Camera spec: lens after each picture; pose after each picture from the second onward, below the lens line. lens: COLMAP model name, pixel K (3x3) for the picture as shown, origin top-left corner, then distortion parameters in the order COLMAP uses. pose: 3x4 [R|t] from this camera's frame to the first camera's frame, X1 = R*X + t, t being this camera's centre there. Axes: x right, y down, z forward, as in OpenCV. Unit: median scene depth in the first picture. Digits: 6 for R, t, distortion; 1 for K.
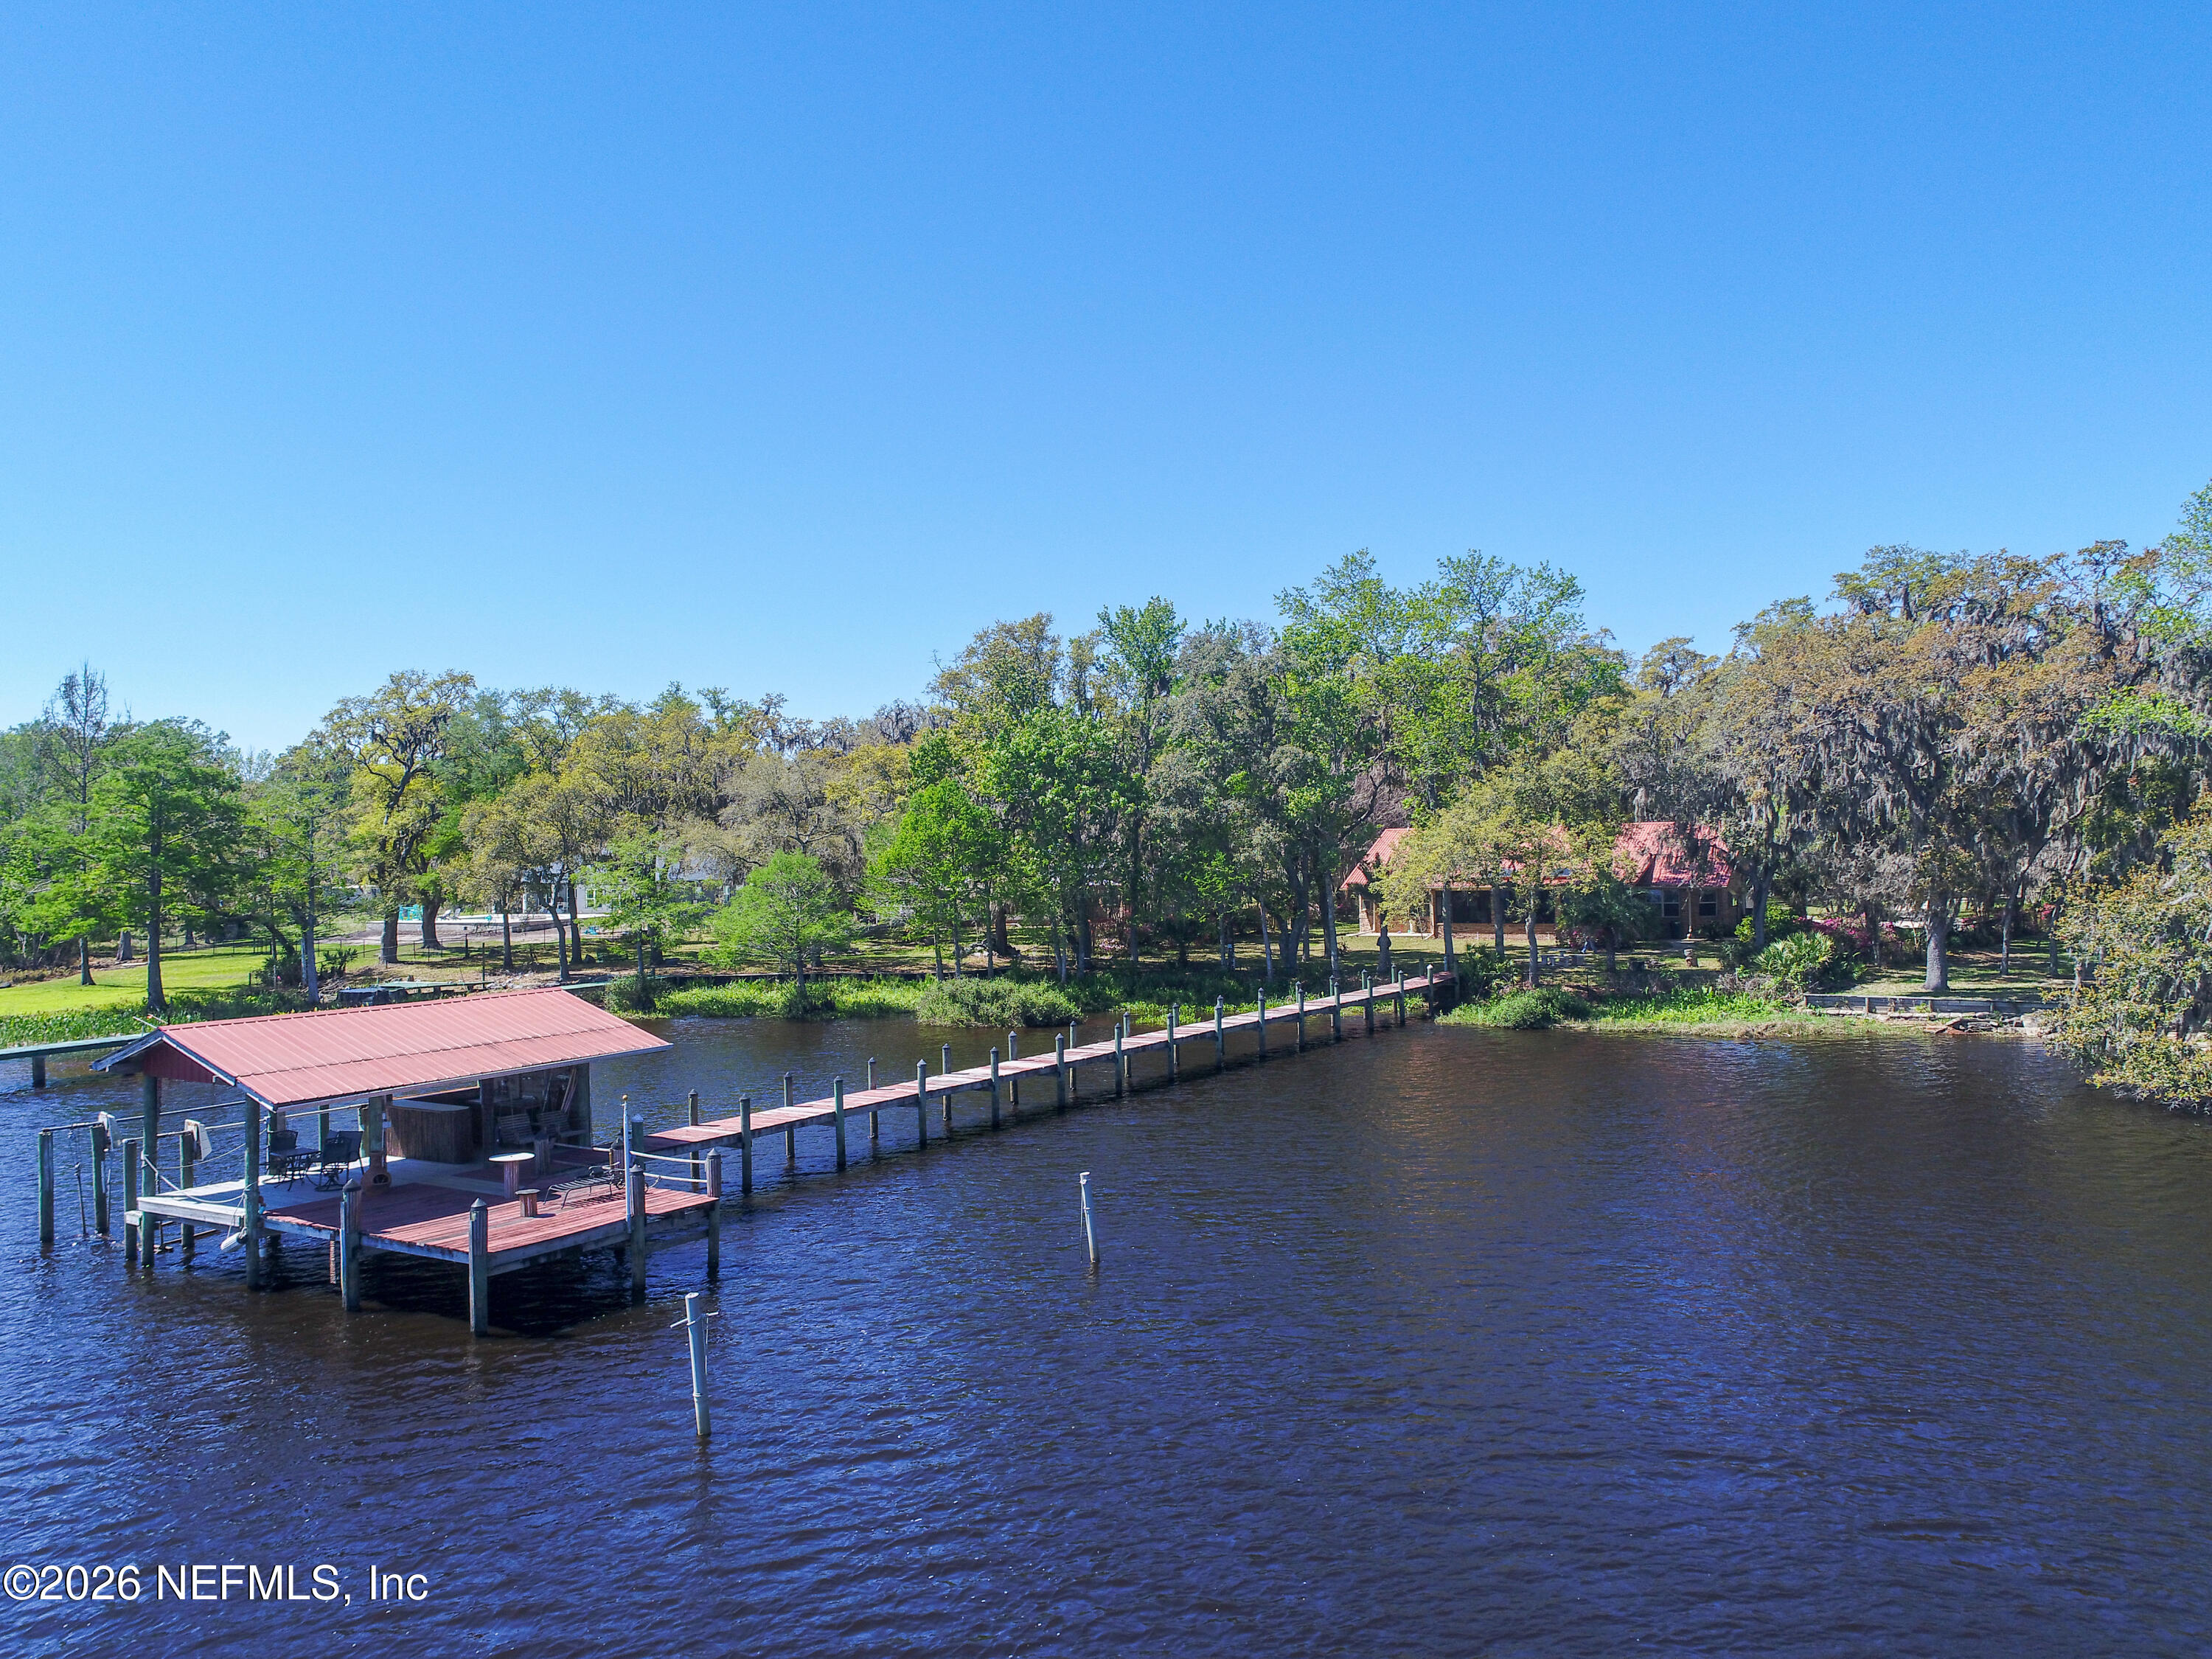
lens RADIAL K [[1675.6, 0, 1100.7], [0, 1675.6, 830.4], [0, 0, 1]] dist [-0.020625, 0.010778]
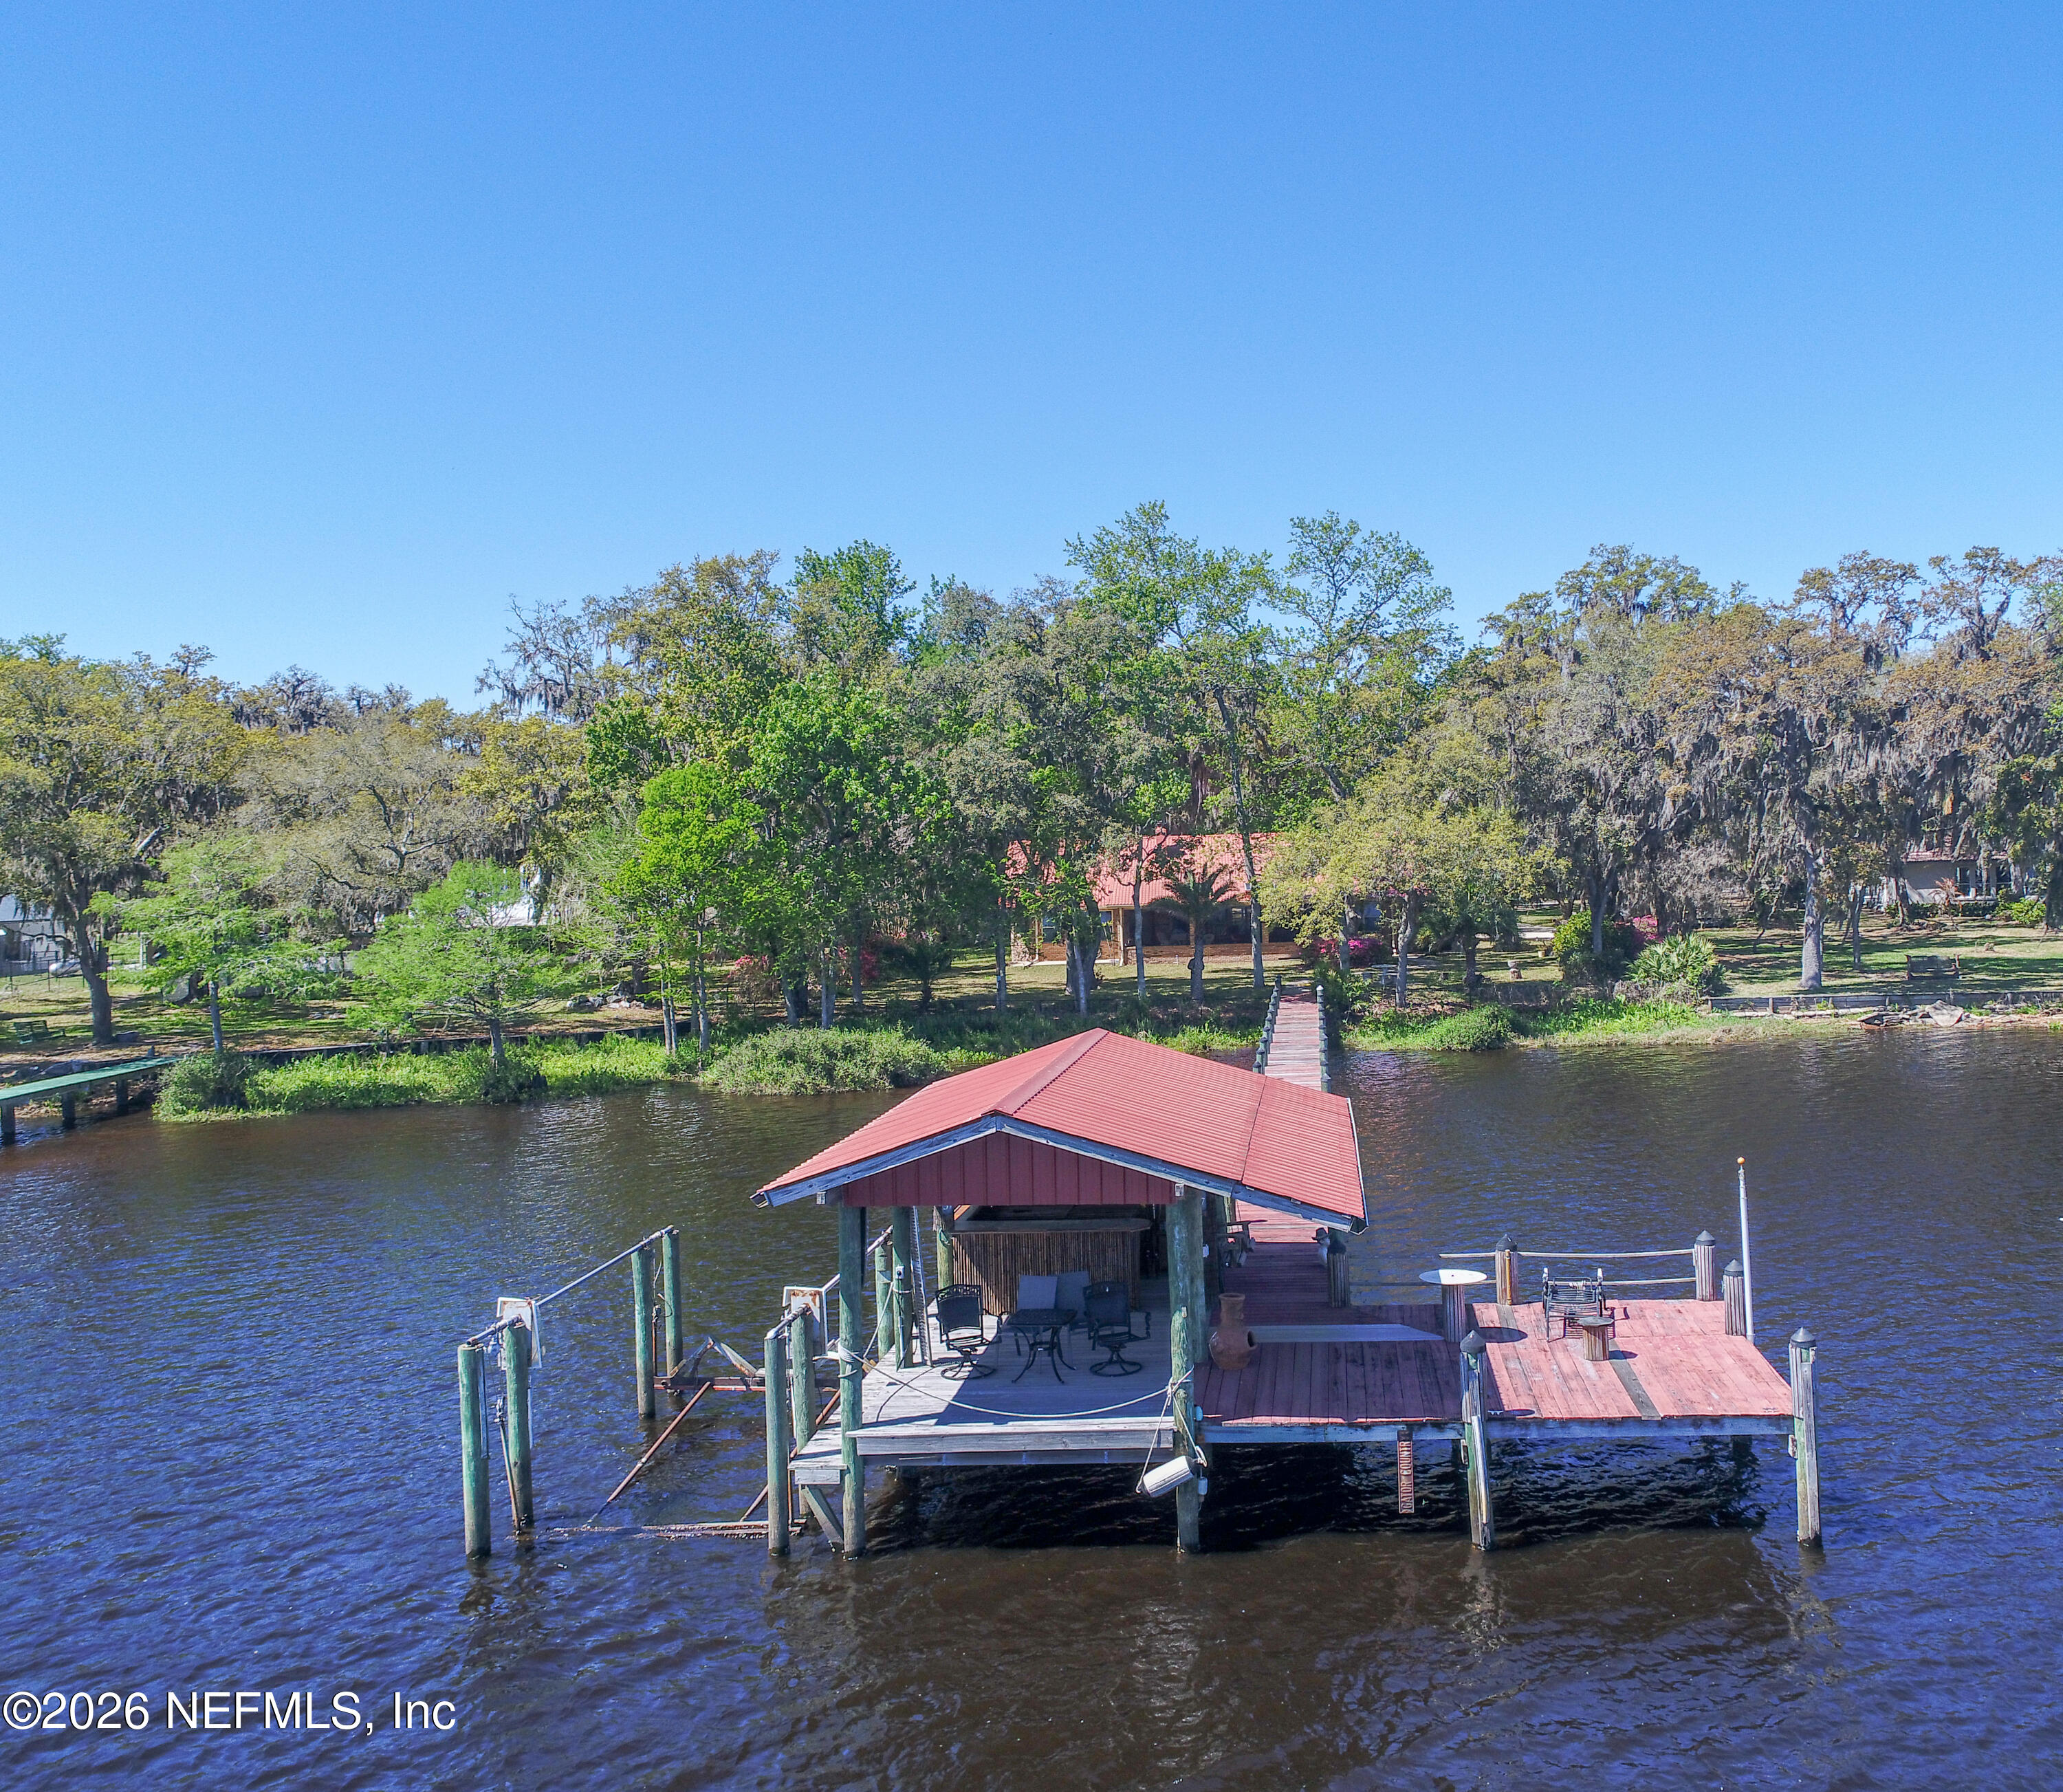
lens RADIAL K [[1905.2, 0, 1031.4], [0, 1905.2, 884.7], [0, 0, 1]] dist [-0.022439, 0.000000]
pose [[0.858505, -0.010898, 0.512690, -0.392366], [0.006356, 0.999924, 0.010610, 0.013575], [-0.512766, -0.005850, 0.858508, 0.197572]]
